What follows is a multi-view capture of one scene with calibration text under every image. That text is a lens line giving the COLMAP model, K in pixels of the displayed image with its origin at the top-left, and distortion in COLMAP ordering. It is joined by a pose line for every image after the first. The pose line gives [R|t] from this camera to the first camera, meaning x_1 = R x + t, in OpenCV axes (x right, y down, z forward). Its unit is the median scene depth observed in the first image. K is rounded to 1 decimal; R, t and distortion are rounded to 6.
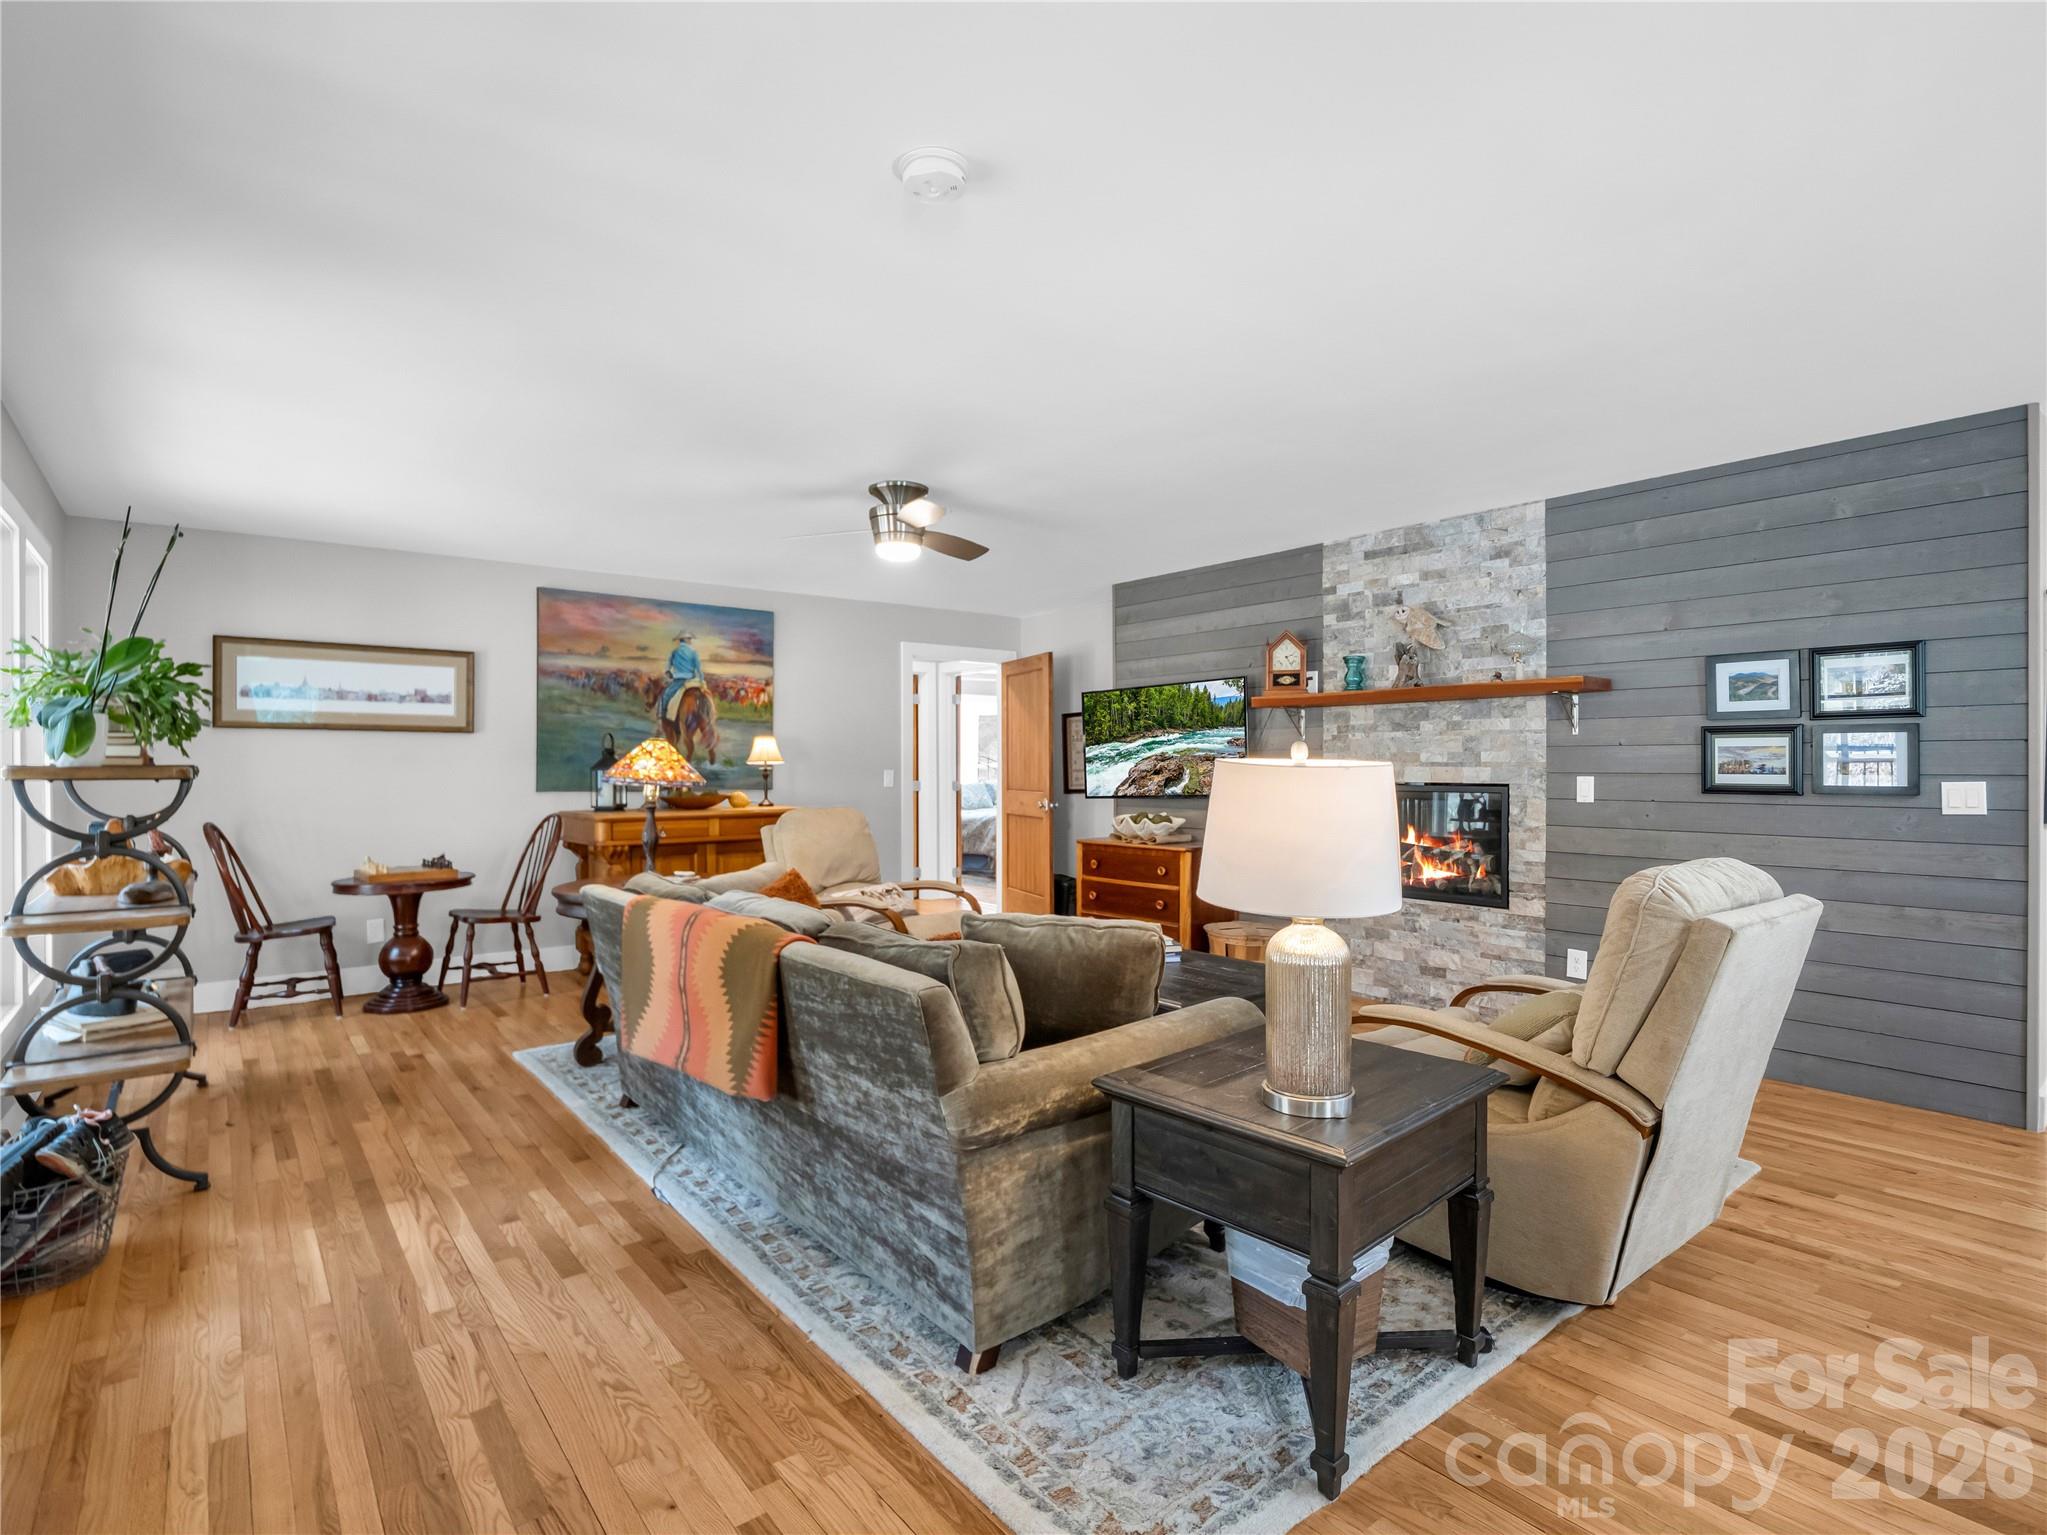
lens RADIAL K [[1028.9, 0, 1023.5], [0, 1028.9, 767.5], [0, 0, 1]] dist [-0.023880, -0.001215]
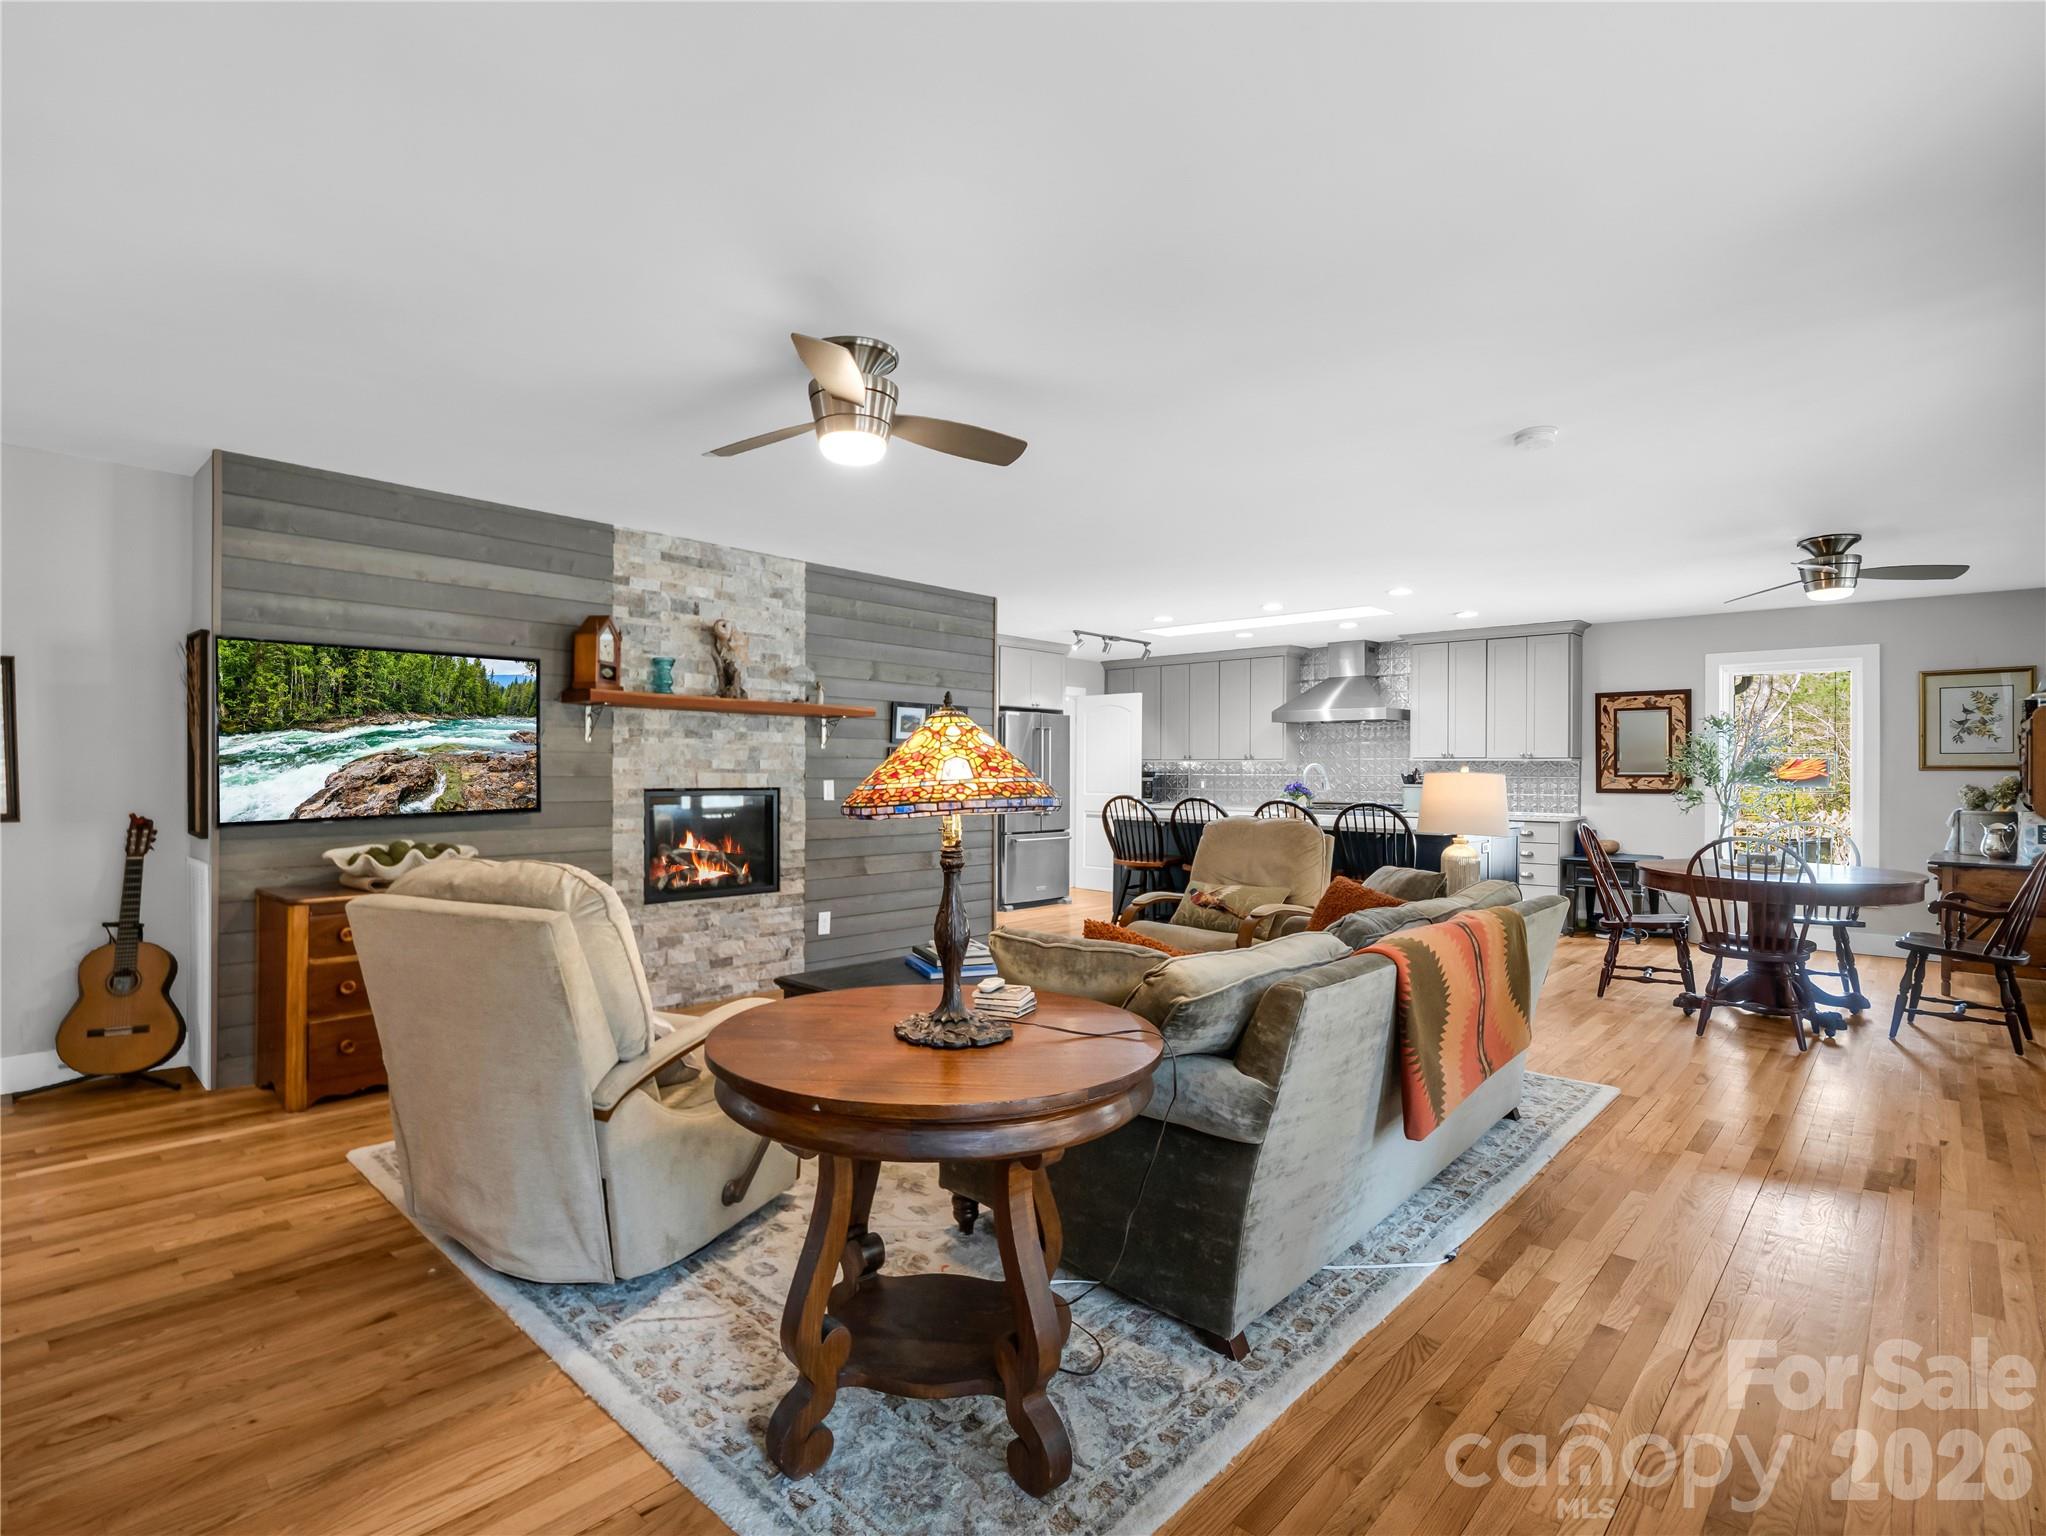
lens RADIAL K [[985.2, 0, 957.2], [0, 985.2, 775.7], [0, 0, 1]] dist [-0.000174, -0.019003]
pose [[-0.110009, -0.000701, 0.993930, -0.681210], [-0.002007, 0.999998, 0.000483, 0.001237], [-0.993929, -0.001942, -0.110010, 0.895400]]
